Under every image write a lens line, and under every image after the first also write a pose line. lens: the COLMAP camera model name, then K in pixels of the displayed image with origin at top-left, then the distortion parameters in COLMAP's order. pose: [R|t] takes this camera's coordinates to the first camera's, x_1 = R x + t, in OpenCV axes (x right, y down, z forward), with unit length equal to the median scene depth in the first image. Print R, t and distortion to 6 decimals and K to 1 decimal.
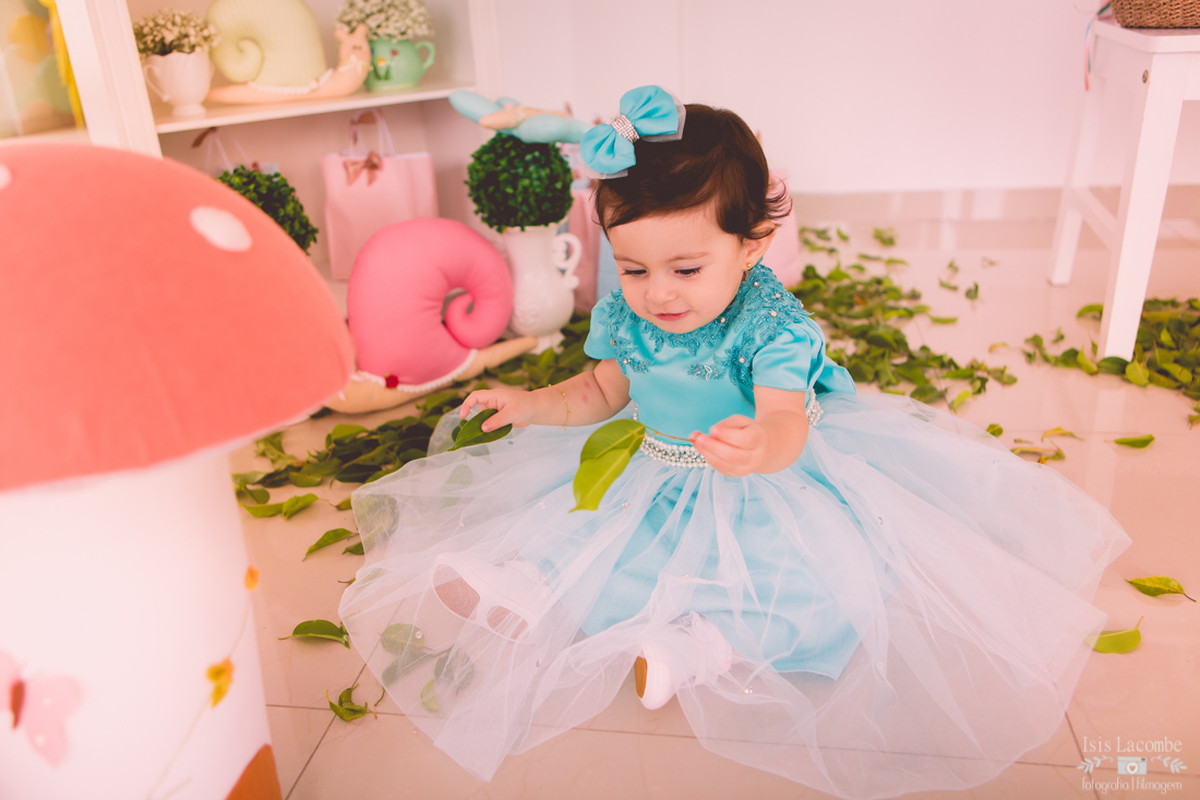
lens RADIAL K [[1051.6, 0, 602.0], [0, 1051.6, 403.5], [0, 0, 1]] dist [0.012703, -0.000850]
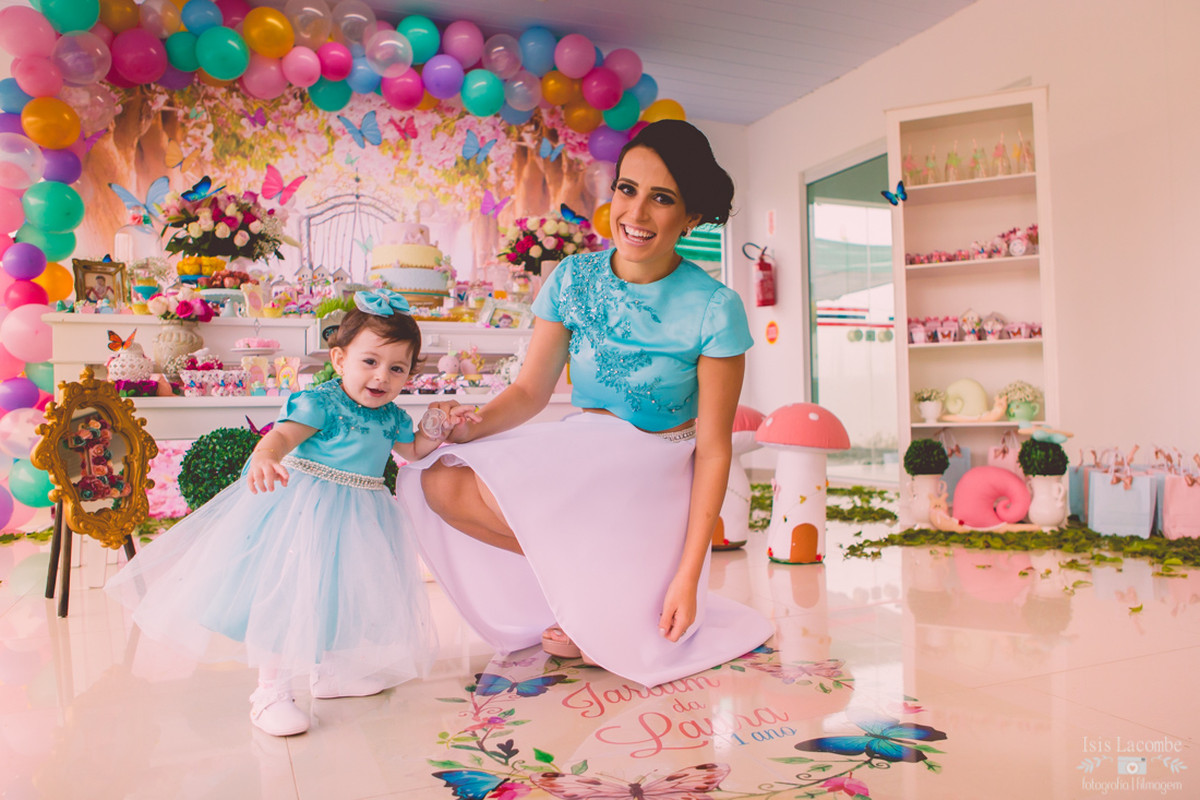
lens RADIAL K [[806.9, 0, 600.6], [0, 806.9, 405.8], [0, 0, 1]] dist [-0.036009, 0.024207]
pose [[0.537868, 0.049278, -0.841588, 0.942440], [-0.326456, 0.932577, -0.154035, 0.295700], [0.777255, 0.357592, 0.517690, -0.786503]]
